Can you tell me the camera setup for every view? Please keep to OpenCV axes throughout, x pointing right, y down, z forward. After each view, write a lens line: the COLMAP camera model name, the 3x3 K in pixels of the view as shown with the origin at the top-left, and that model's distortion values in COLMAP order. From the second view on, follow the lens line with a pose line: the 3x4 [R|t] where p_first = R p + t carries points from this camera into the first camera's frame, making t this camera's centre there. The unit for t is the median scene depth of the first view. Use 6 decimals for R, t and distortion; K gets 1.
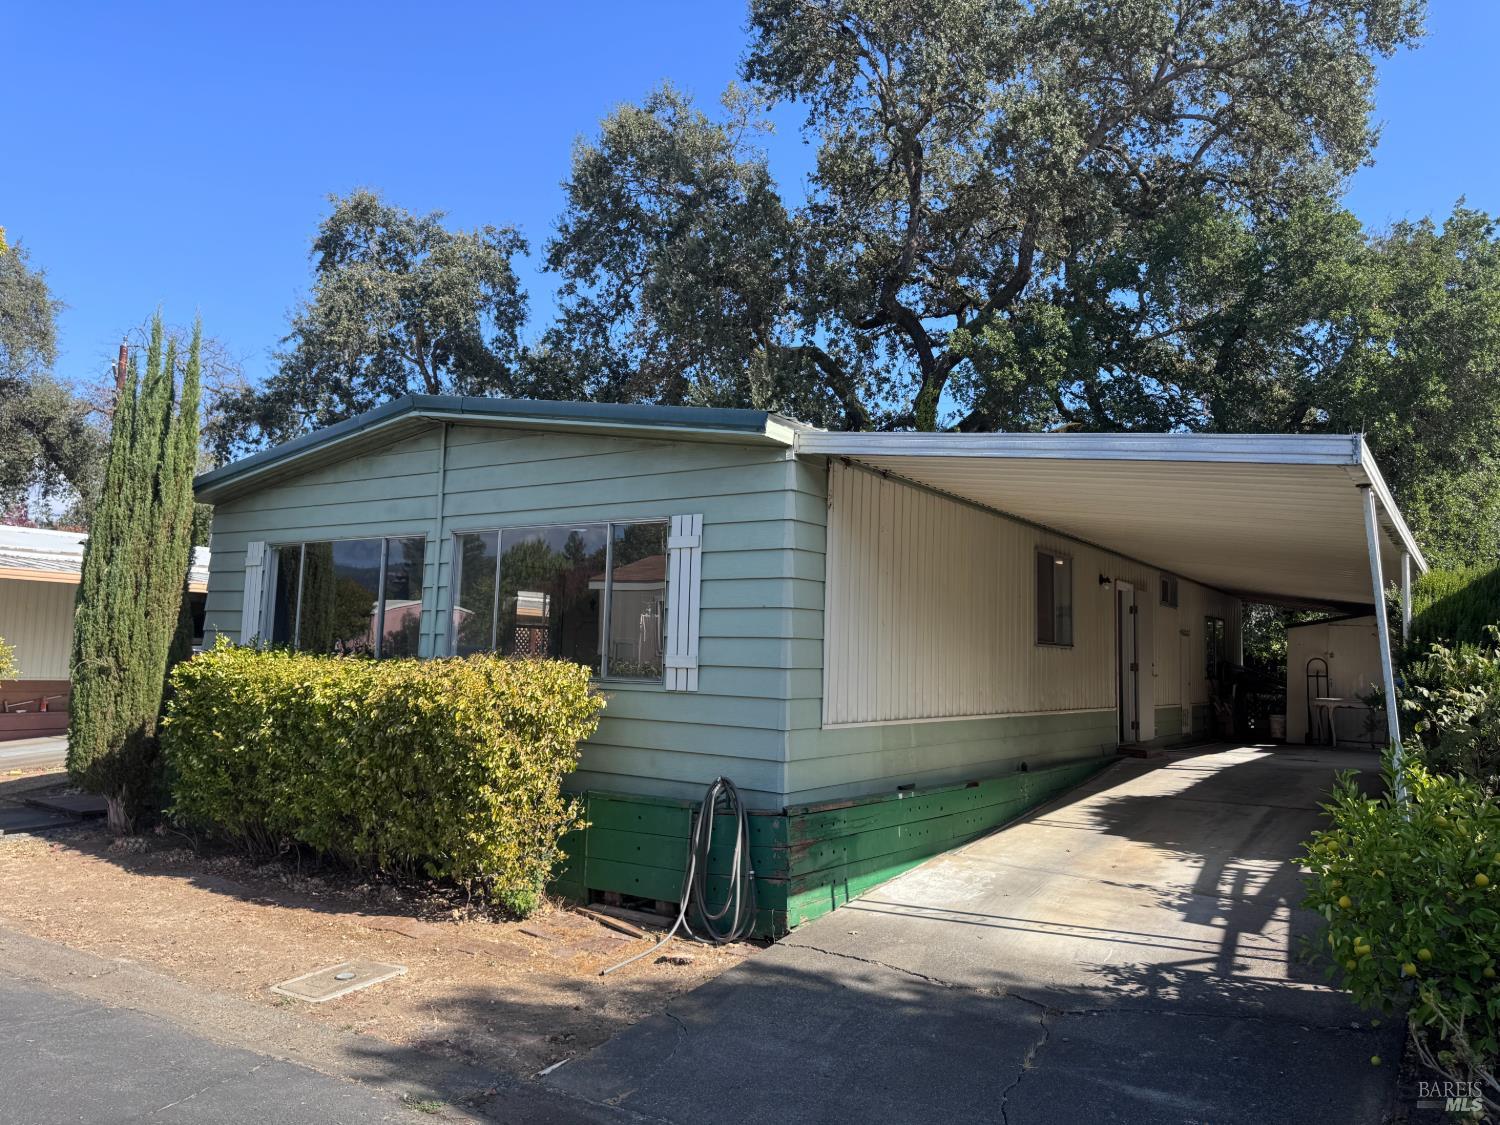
lens RADIAL K [[1036.7, 0, 750.0], [0, 1036.7, 562.5], [0, 0, 1]] dist [0.137572, -0.205105]
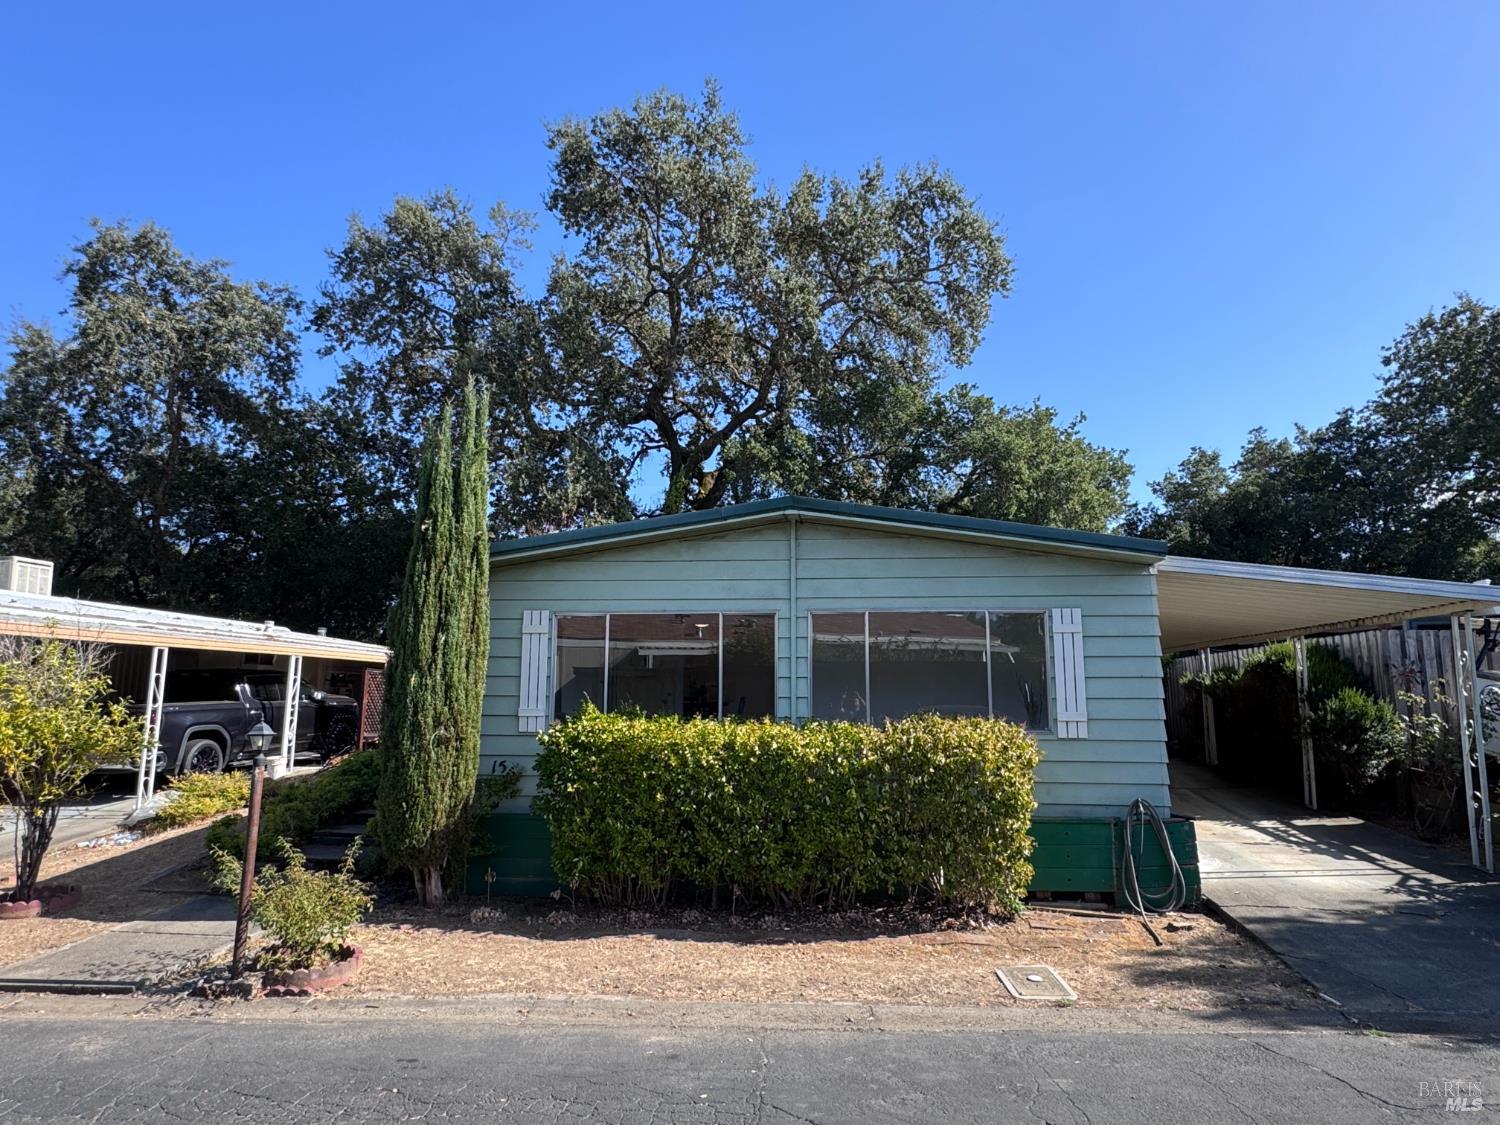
lens RADIAL K [[859.0, 0, 745.8], [0, 859.0, 580.0], [0, 0, 1]] dist [0.001414, -0.000442]
pose [[0.881423, 0.036730, 0.470897, -0.744369], [-0.021930, 0.999079, -0.036880, -0.024922], [-0.471818, 0.022180, 0.881417, 0.154178]]
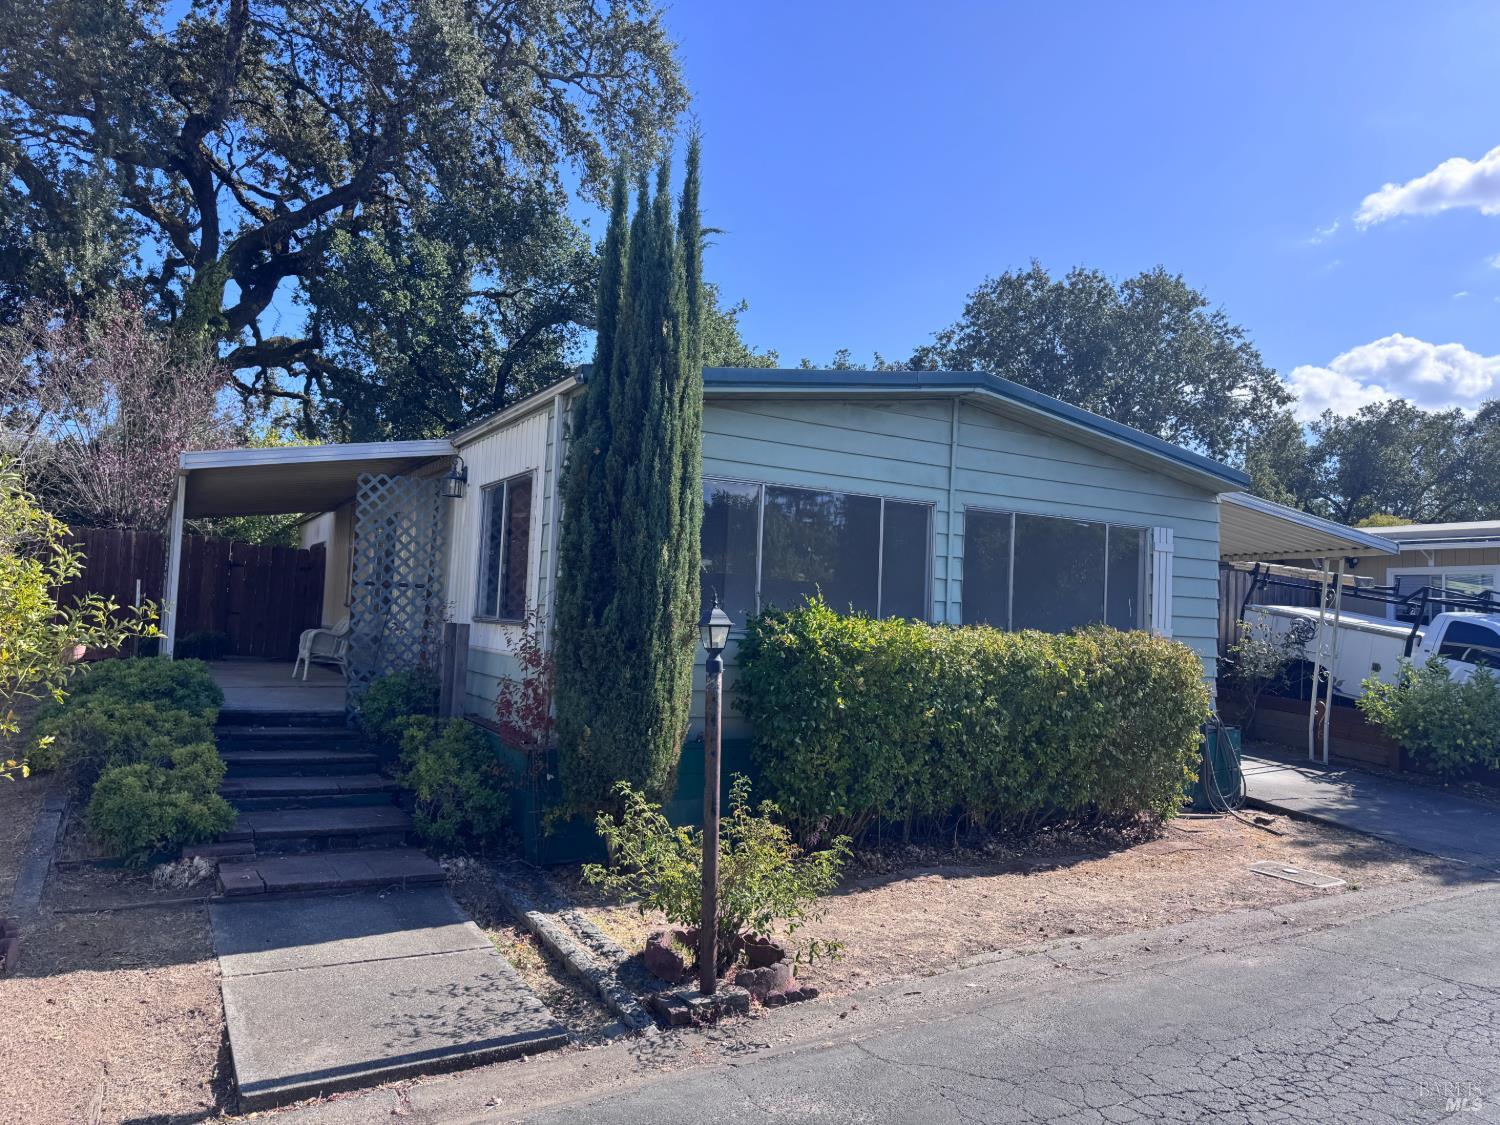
lens RADIAL K [[1036.7, 0, 750.0], [0, 1036.7, 562.5], [0, 0, 1]] dist [0.137572, -0.205105]
pose [[0.443364, 0.042035, 0.895355, -1.211059], [-0.113859, 0.993449, 0.009741, 0.038398], [-0.889081, -0.106263, 0.445246, 0.660674]]
